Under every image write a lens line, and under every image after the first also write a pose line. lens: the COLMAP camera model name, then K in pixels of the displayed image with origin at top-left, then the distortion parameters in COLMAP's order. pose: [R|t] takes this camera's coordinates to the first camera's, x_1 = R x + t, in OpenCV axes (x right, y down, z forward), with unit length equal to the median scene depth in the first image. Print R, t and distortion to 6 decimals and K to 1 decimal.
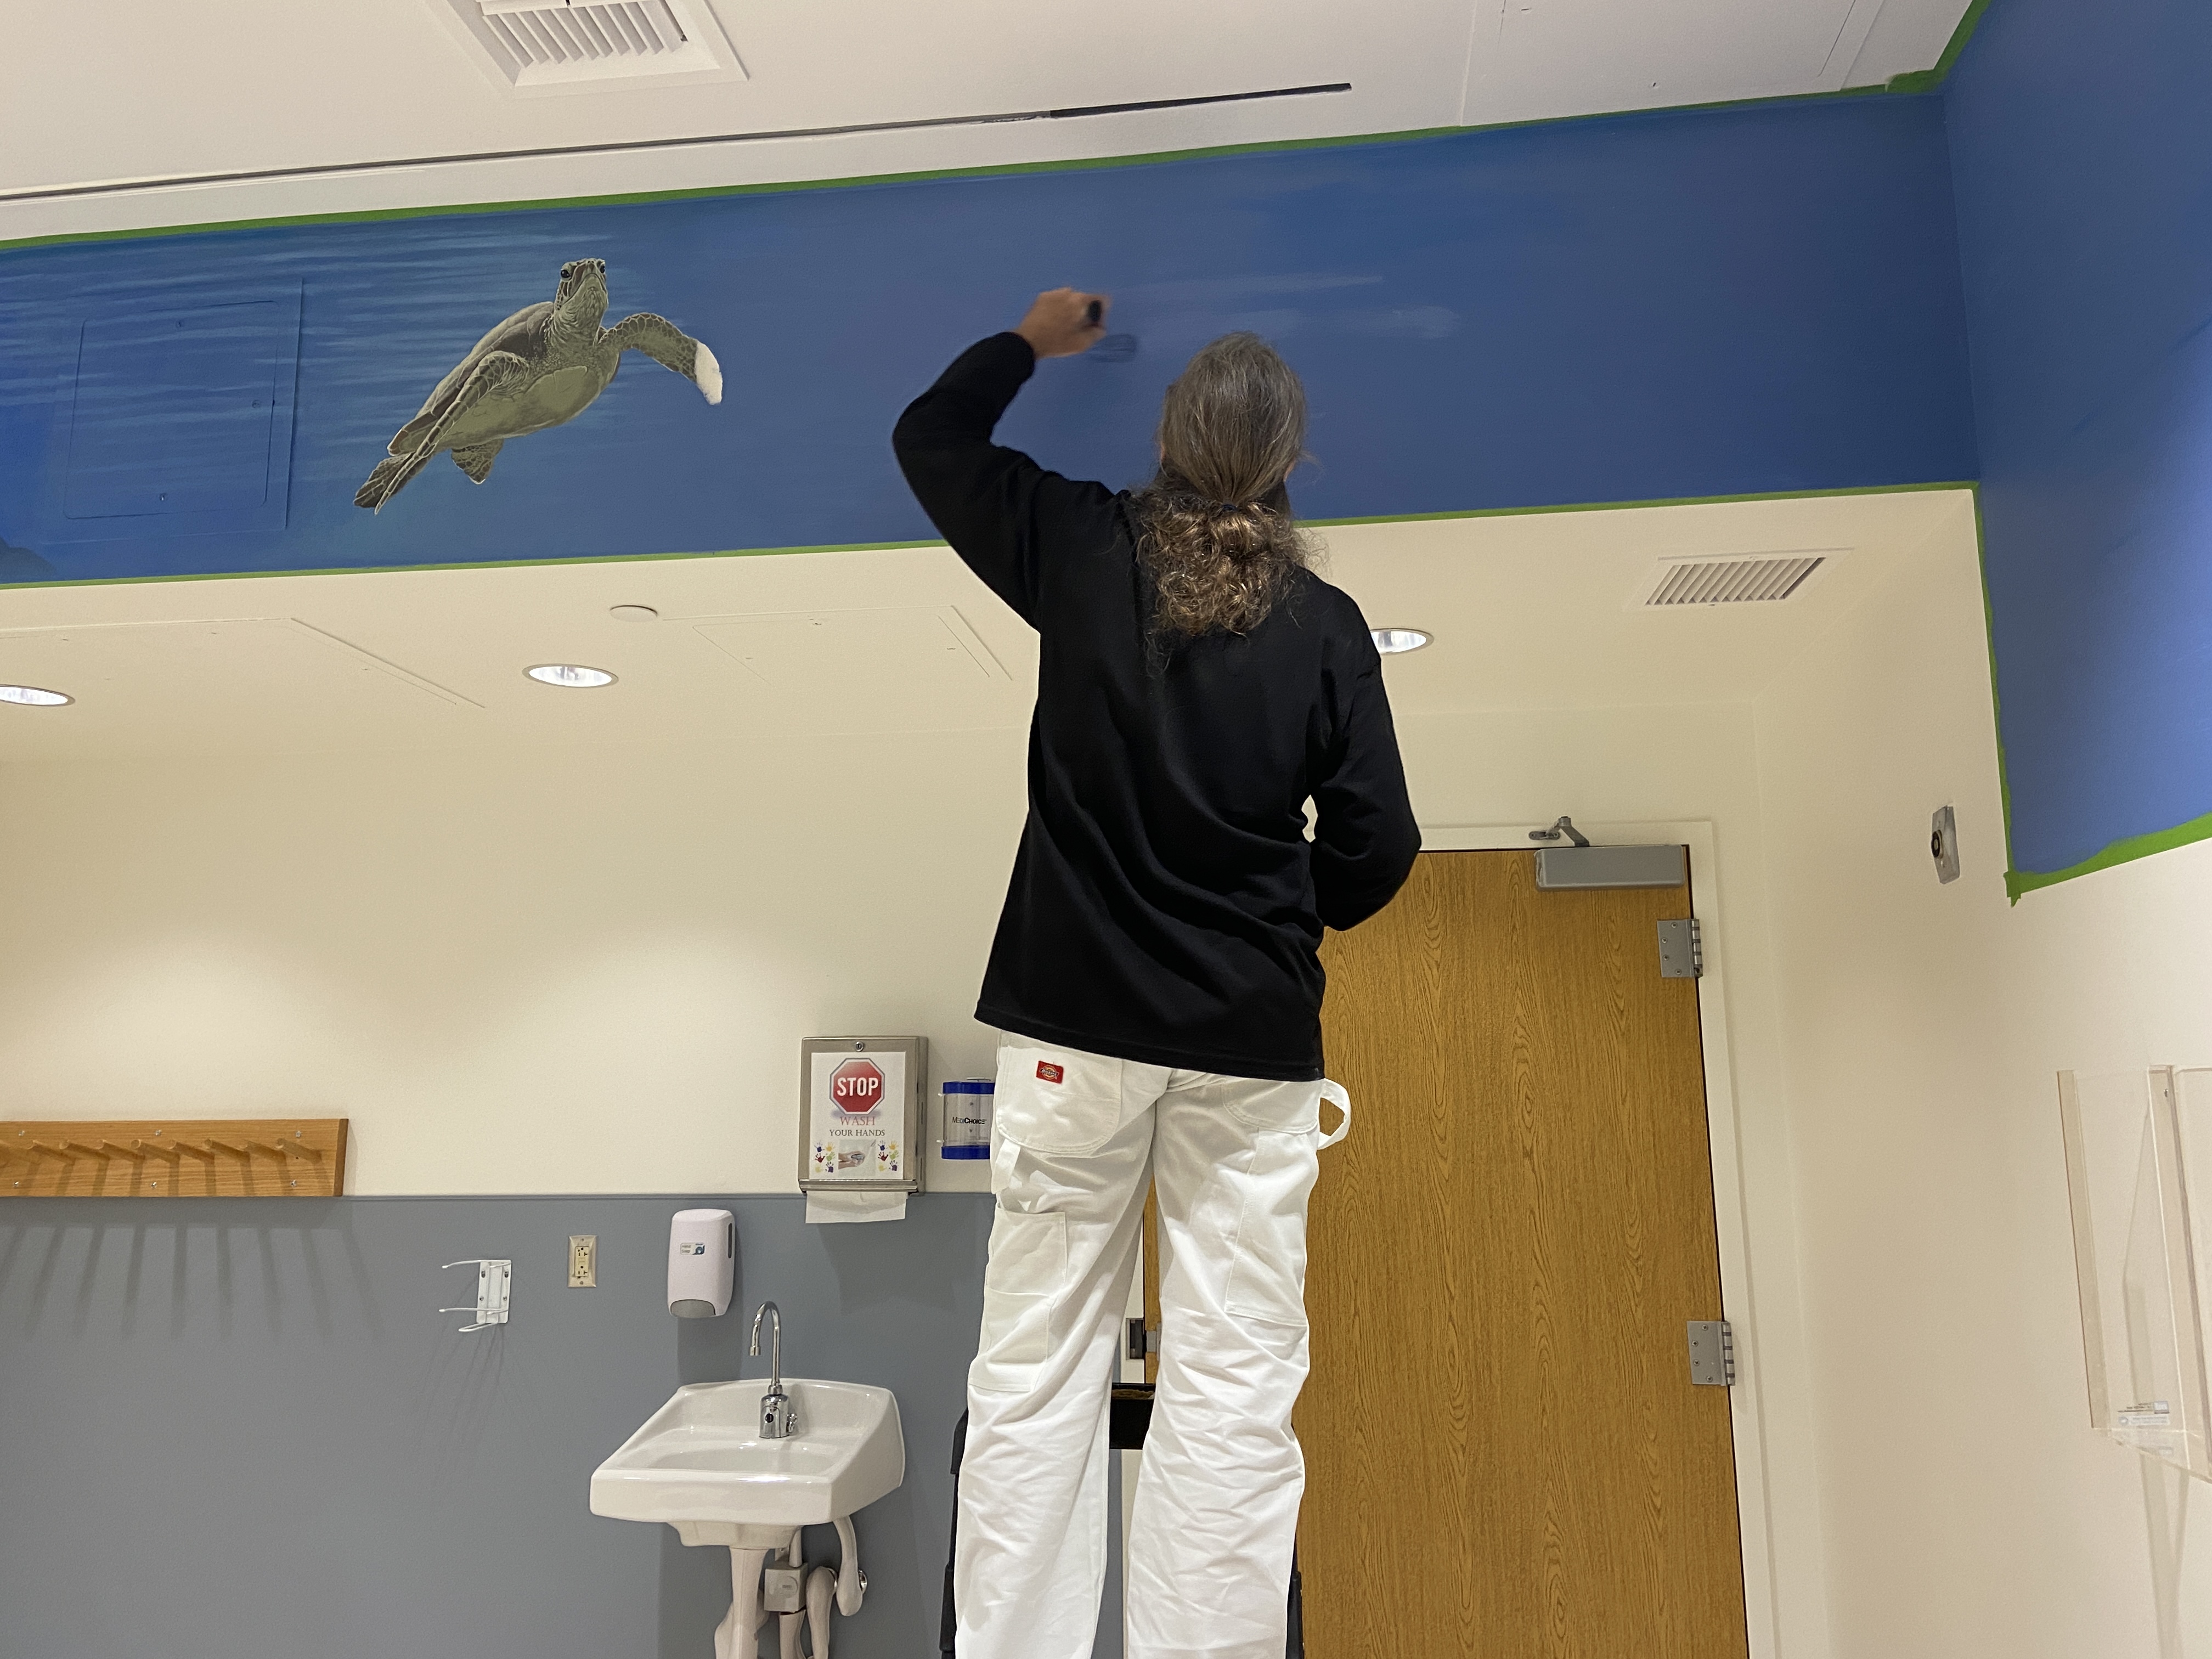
lens RADIAL K [[1658.4, 0, 1114.7], [0, 1658.4, 809.5], [0, 0, 1]] dist [0.114529, -0.140784]
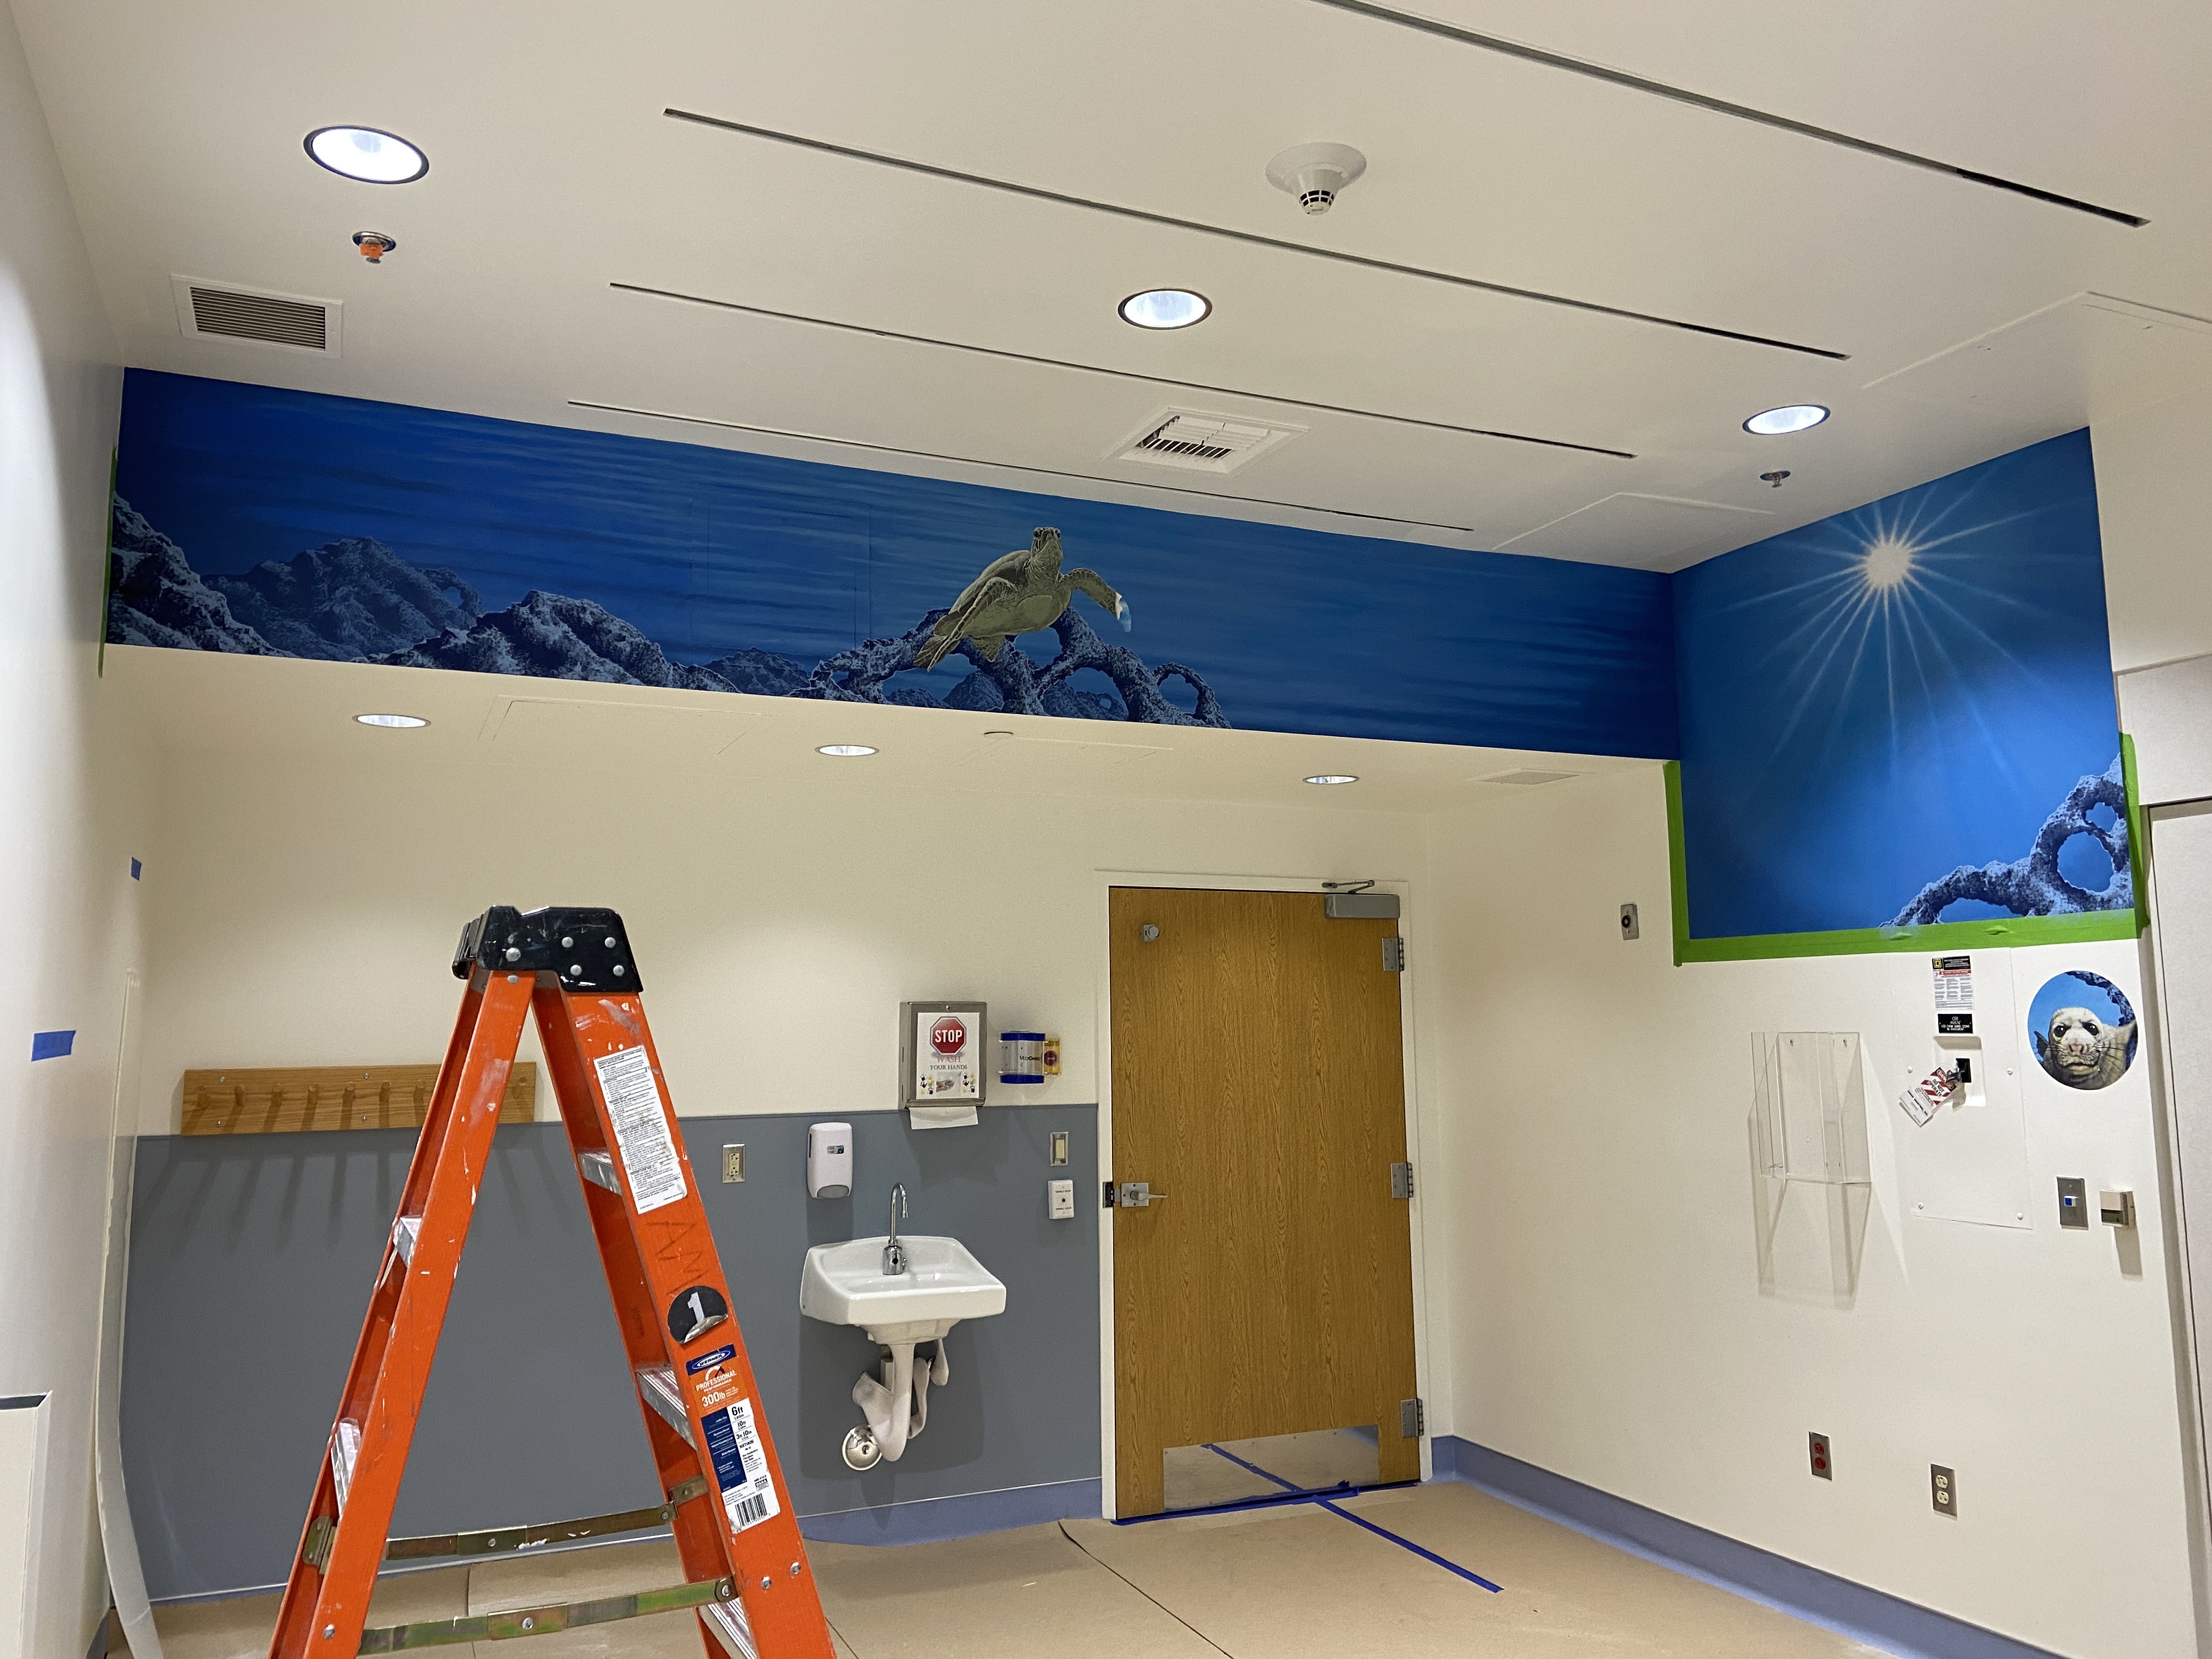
lens RADIAL K [[1658.4, 0, 1084.9], [0, 1658.4, 812.4], [0, 0, 1]] dist [0.114529, -0.140784]
pose [[0.848057, 0.065529, 0.525838, -1.059131], [-0.085999, 0.996189, 0.014552, -0.077349], [-0.522881, -0.057562, 0.850460, -0.372179]]
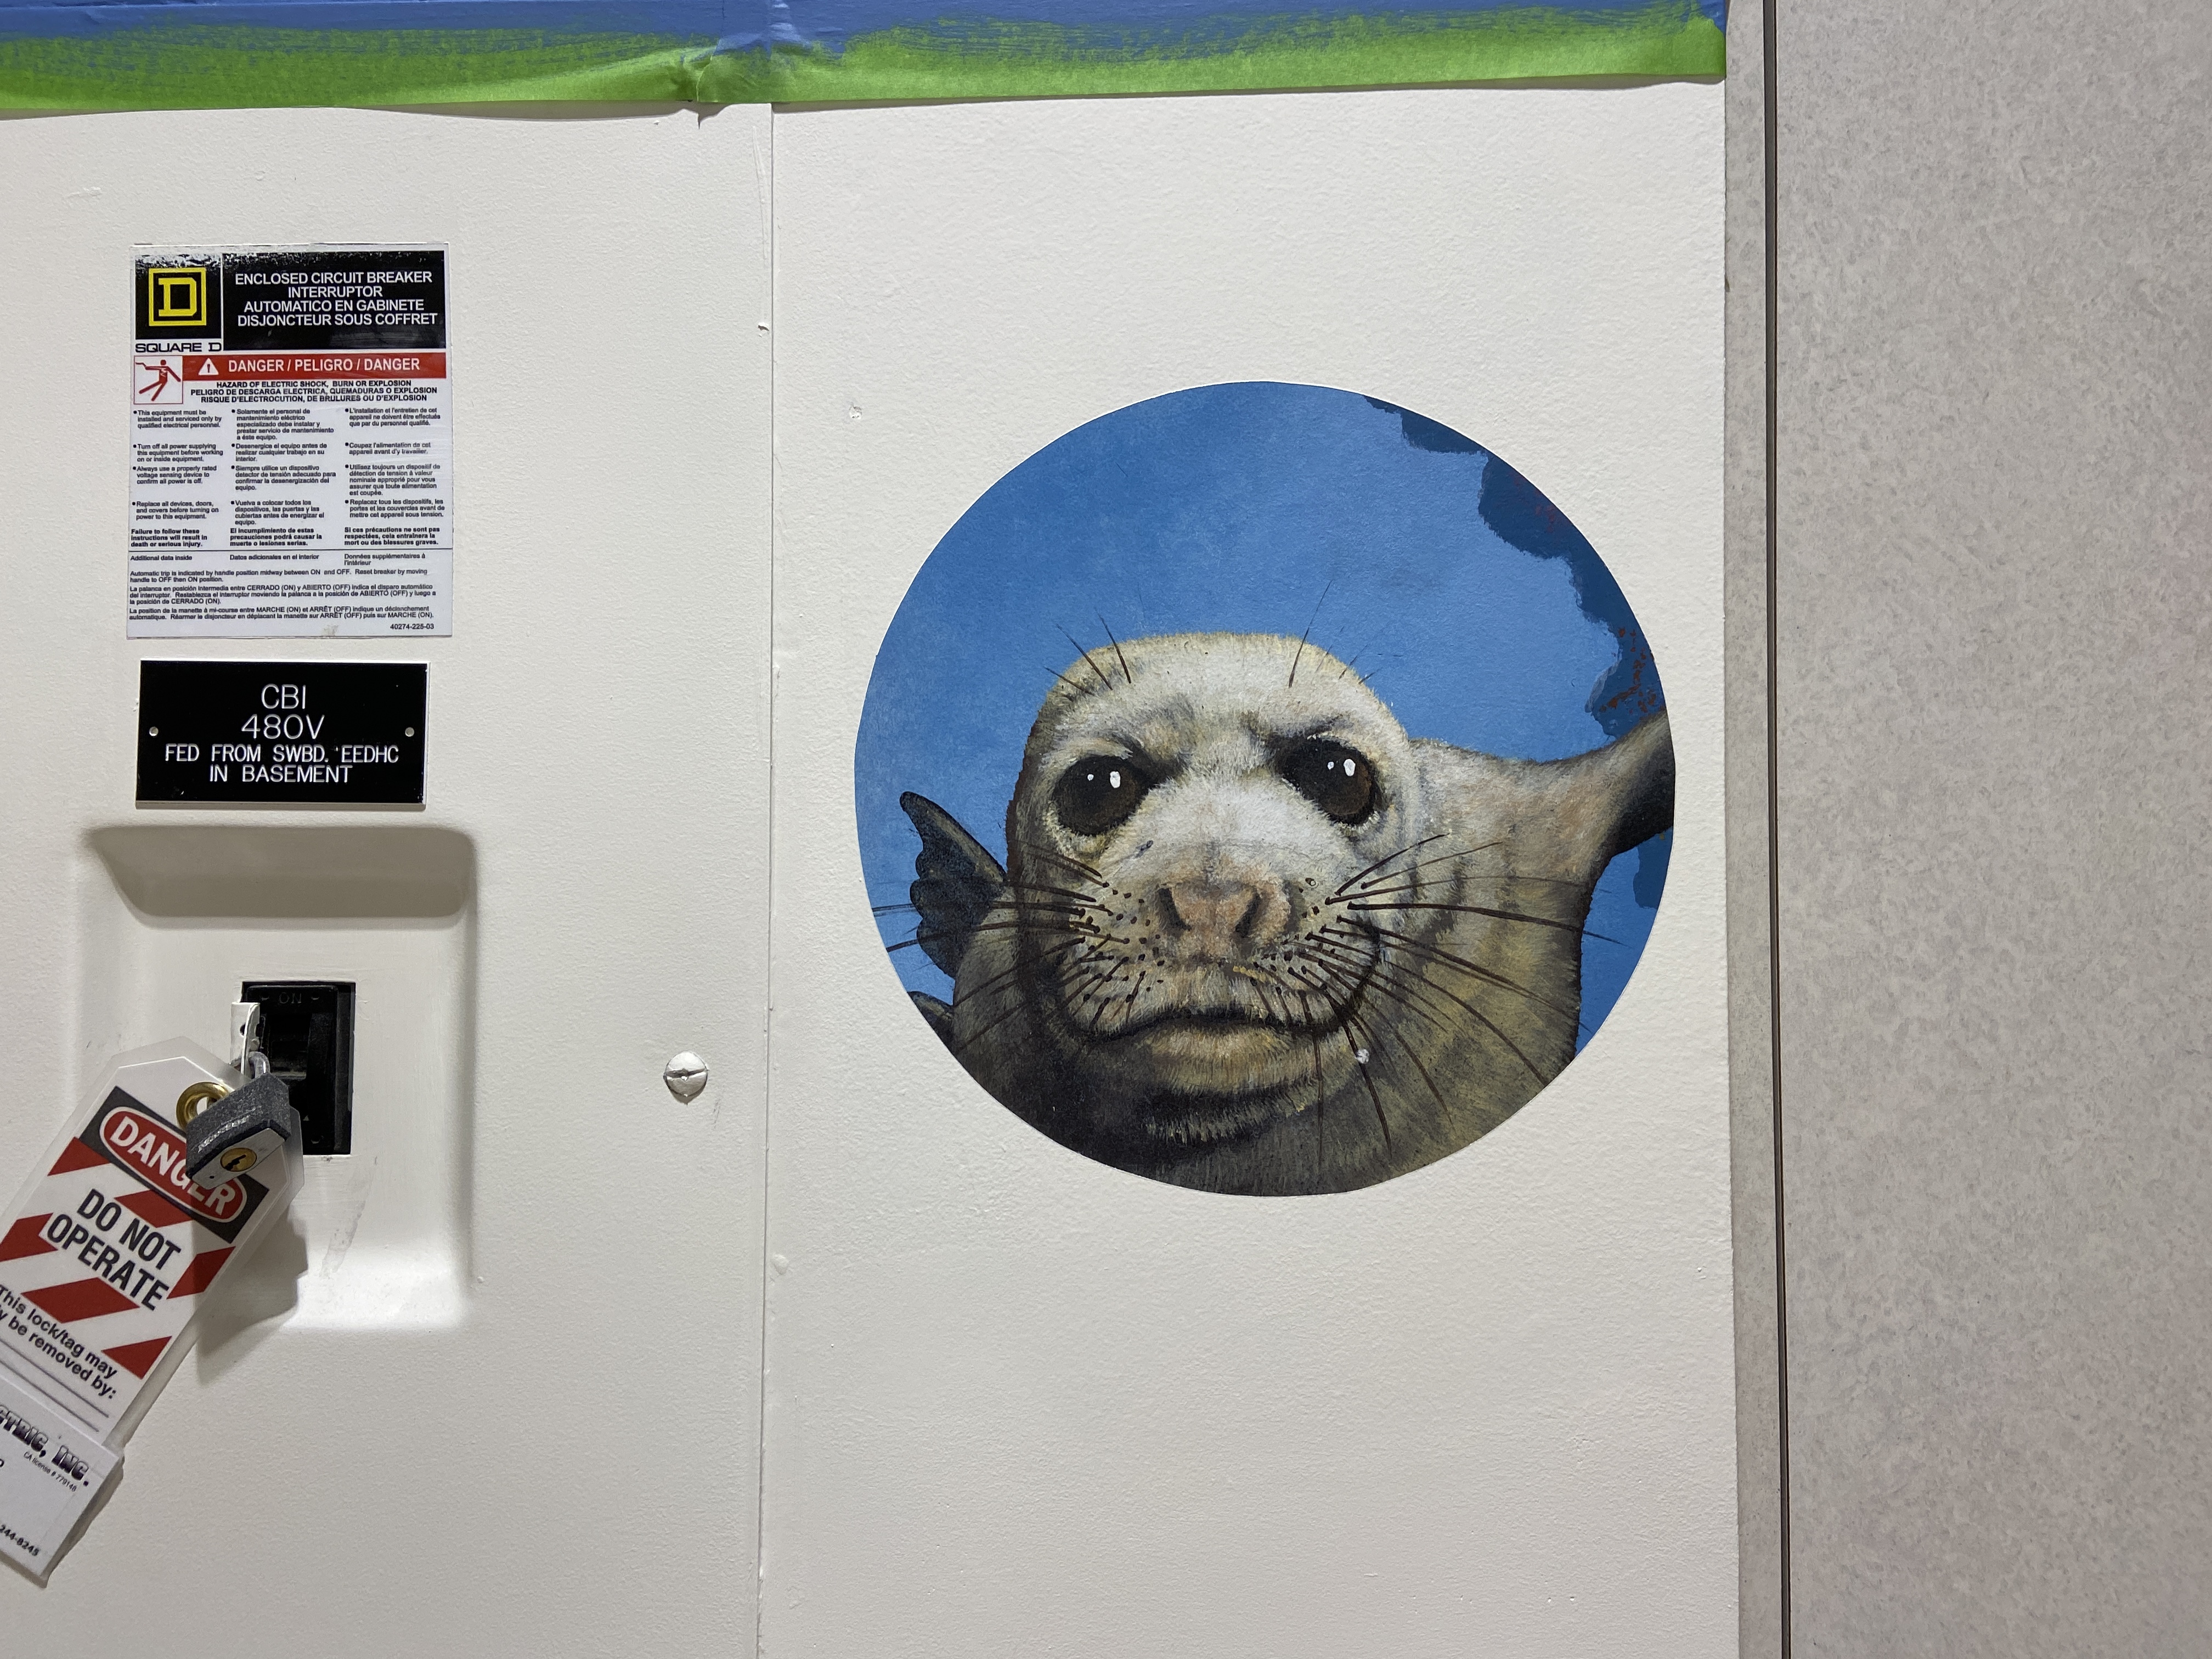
lens RADIAL K [[1658.4, 0, 1086.1], [0, 1658.4, 831.7], [0, 0, 1]] dist [0.114529, -0.140784]
pose [[-0.110633, 0.032522, 0.993329, 0.173681], [-0.174845, 0.983240, -0.051665, 0.068695], [-0.978361, -0.179394, -0.103092, 0.408172]]
